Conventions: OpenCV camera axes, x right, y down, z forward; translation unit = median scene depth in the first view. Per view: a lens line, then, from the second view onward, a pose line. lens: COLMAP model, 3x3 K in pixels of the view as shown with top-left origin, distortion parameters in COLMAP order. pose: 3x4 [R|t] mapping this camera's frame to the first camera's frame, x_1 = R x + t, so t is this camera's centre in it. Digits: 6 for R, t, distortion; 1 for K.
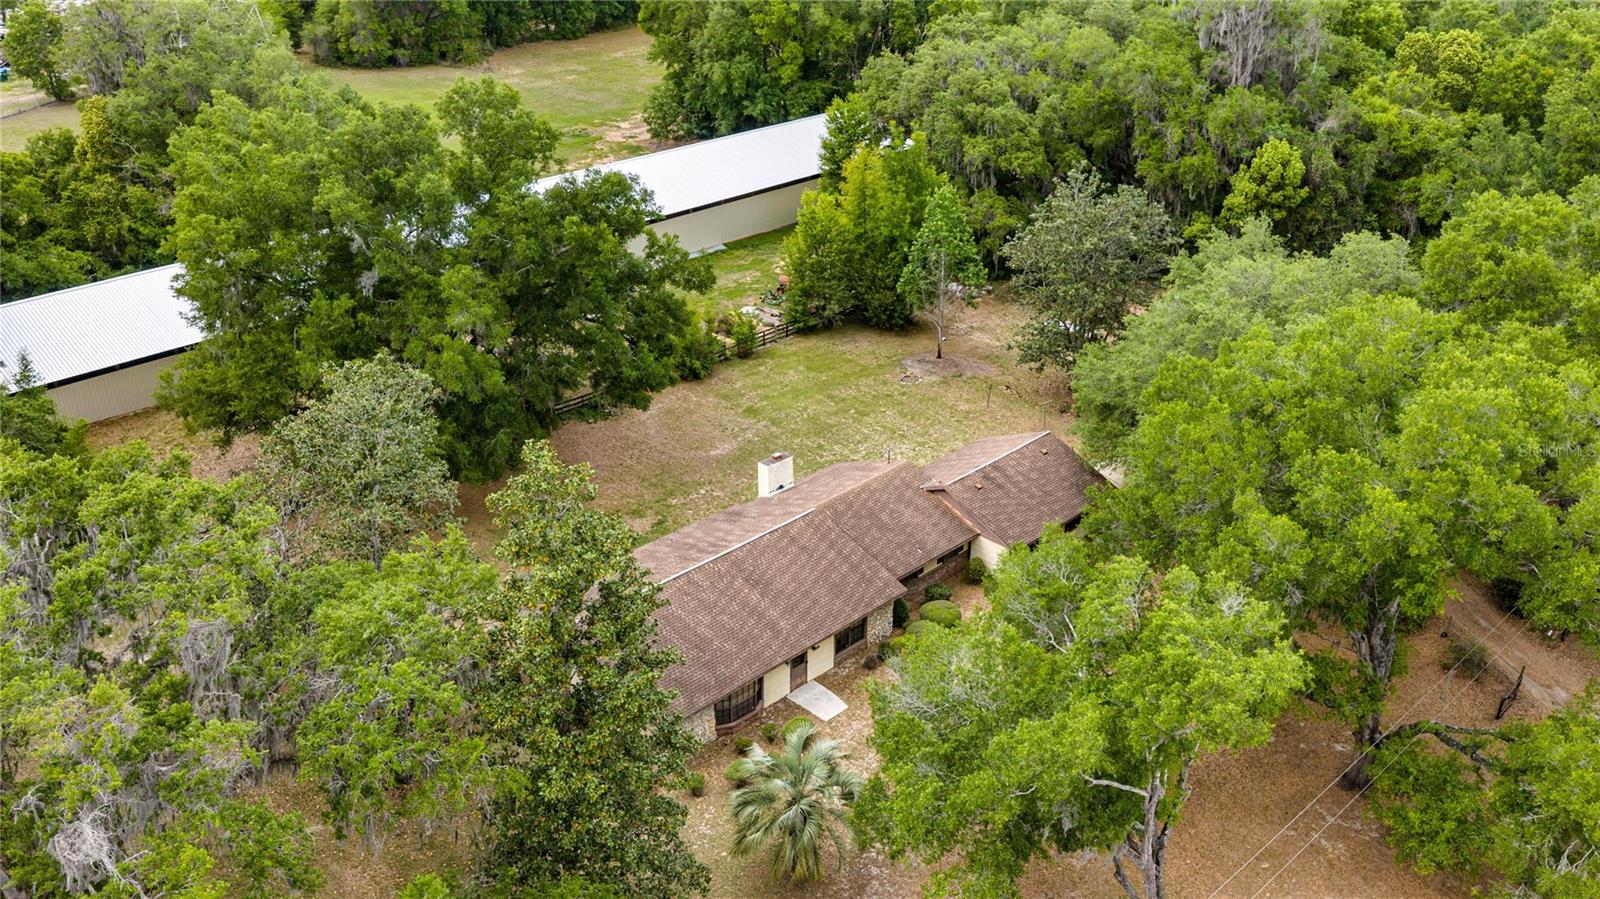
lens RADIAL K [[1280.0, 0, 800.1], [0, 1280.0, 448.5], [0, 0, 1]] dist [-0.019405, 0.002549]
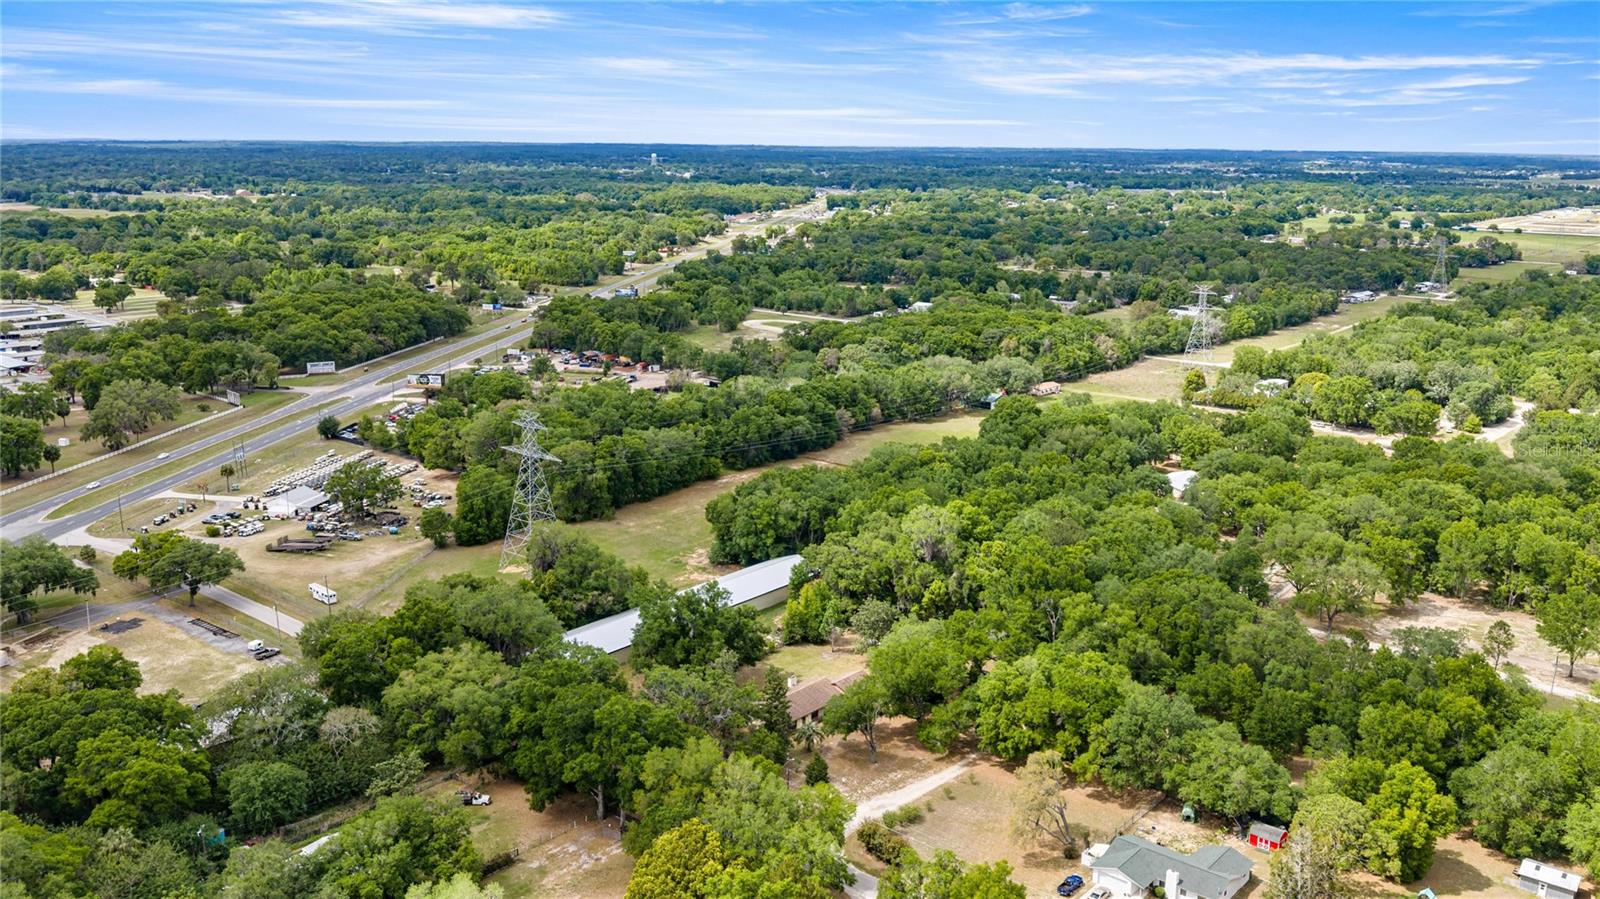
lens RADIAL K [[1280.0, 0, 799.3], [0, 1280.0, 448.7], [0, 0, 1]] dist [-0.019405, 0.002549]
pose [[0.996424, -0.005840, 0.084295, -0.225526], [0.025766, 0.971094, -0.237302, 0.179728], [-0.080472, 0.238625, 0.967772, -2.068589]]
